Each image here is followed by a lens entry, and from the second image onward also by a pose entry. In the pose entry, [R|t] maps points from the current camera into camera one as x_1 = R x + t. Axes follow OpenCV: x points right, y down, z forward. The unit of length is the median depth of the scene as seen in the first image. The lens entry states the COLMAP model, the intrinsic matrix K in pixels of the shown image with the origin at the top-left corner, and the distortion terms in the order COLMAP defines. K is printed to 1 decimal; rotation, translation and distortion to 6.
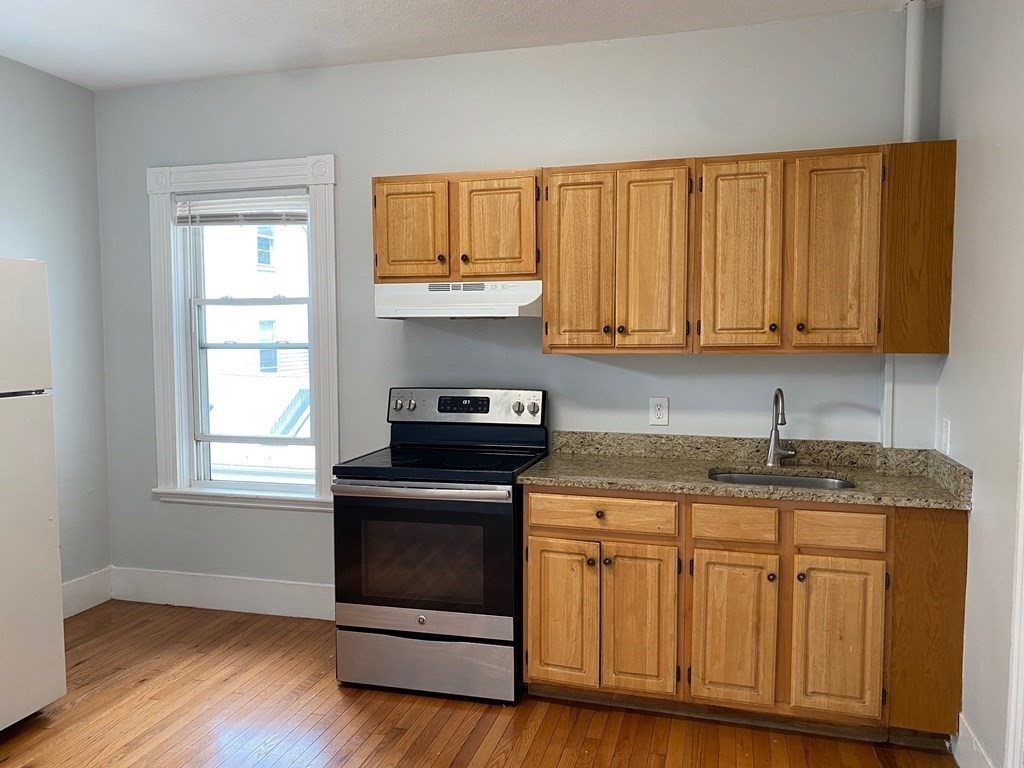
lens RADIAL K [[787.2, 0, 511.3], [0, 787.2, 386.6], [0, 0, 1]] dist [0.000193, -0.015096]
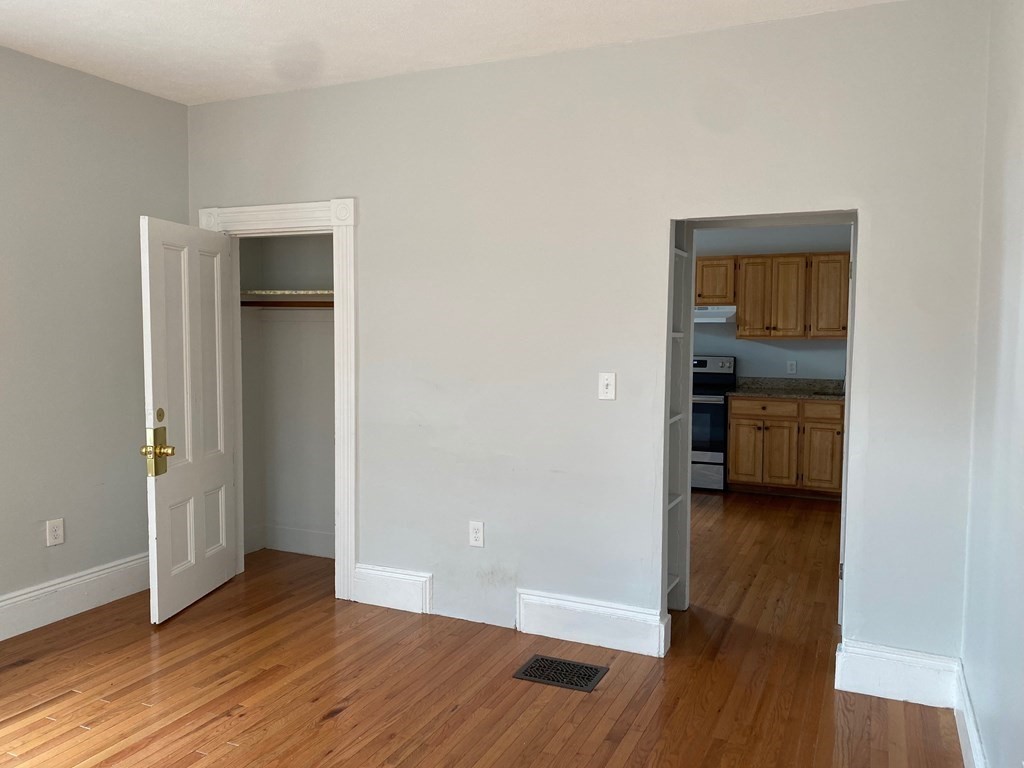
lens RADIAL K [[787.2, 0, 510.9], [0, 787.2, 375.1], [0, 0, 1]] dist [0.000193, -0.015096]
pose [[0.984328, 0.014625, -0.175741, -0.207449], [-0.015248, 0.999881, -0.002194, 0.078401], [0.175688, 0.004840, 0.984434, -1.373966]]
